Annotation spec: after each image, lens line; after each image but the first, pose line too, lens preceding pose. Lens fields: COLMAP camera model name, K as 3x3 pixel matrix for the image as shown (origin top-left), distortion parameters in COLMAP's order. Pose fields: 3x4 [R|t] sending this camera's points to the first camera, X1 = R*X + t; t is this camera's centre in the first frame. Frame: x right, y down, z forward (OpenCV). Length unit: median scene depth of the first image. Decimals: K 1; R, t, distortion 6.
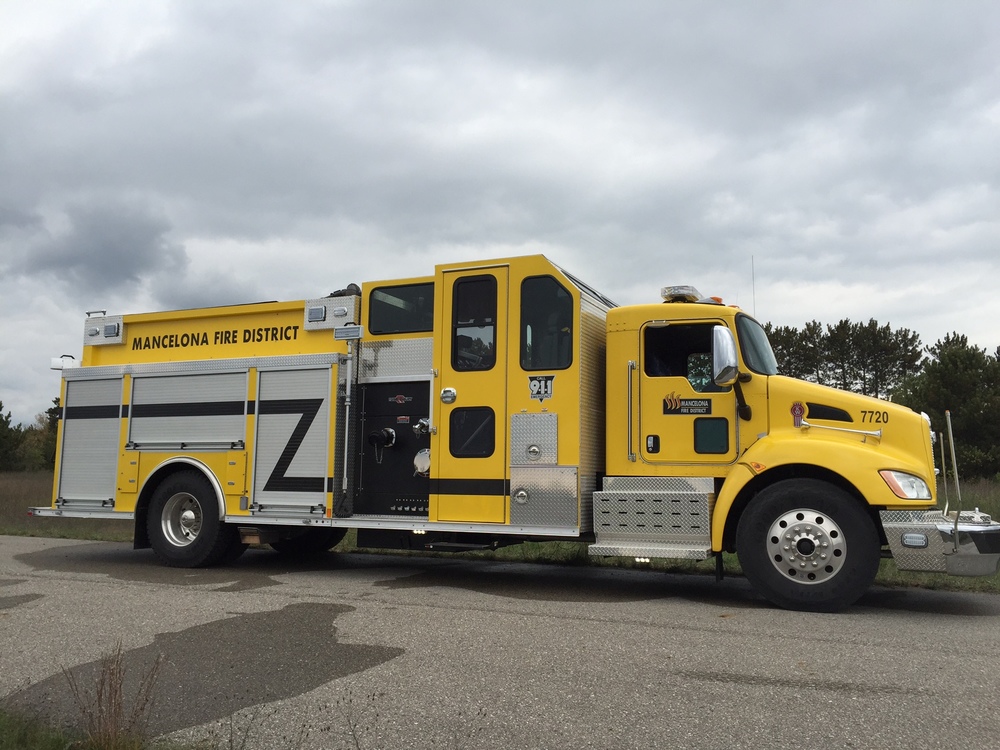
lens RADIAL K [[899.5, 0, 492.1], [0, 899.5, 374.3], [0, 0, 1]] dist [0.072950, -0.019699]
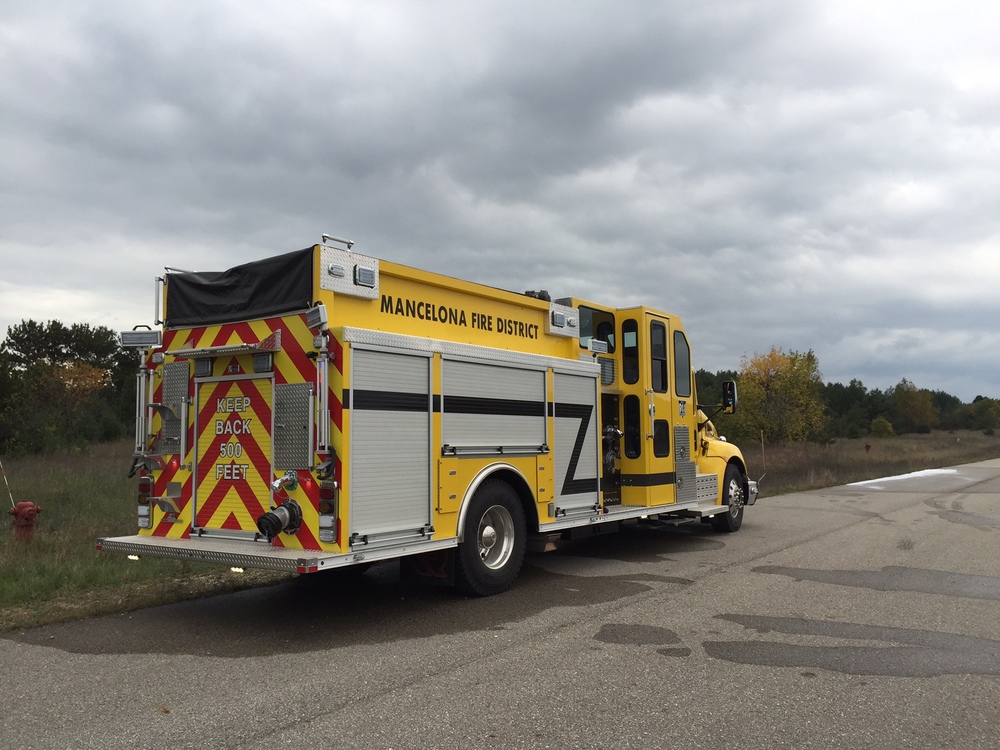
lens RADIAL K [[899.5, 0, 498.5], [0, 899.5, 372.9], [0, 0, 1]] dist [0.072950, -0.019699]
pose [[0.130293, 0.061825, 0.989546, -1.206186], [-0.103425, 0.993456, -0.048452, 0.049839], [-0.986067, -0.096030, 0.135834, 0.921939]]
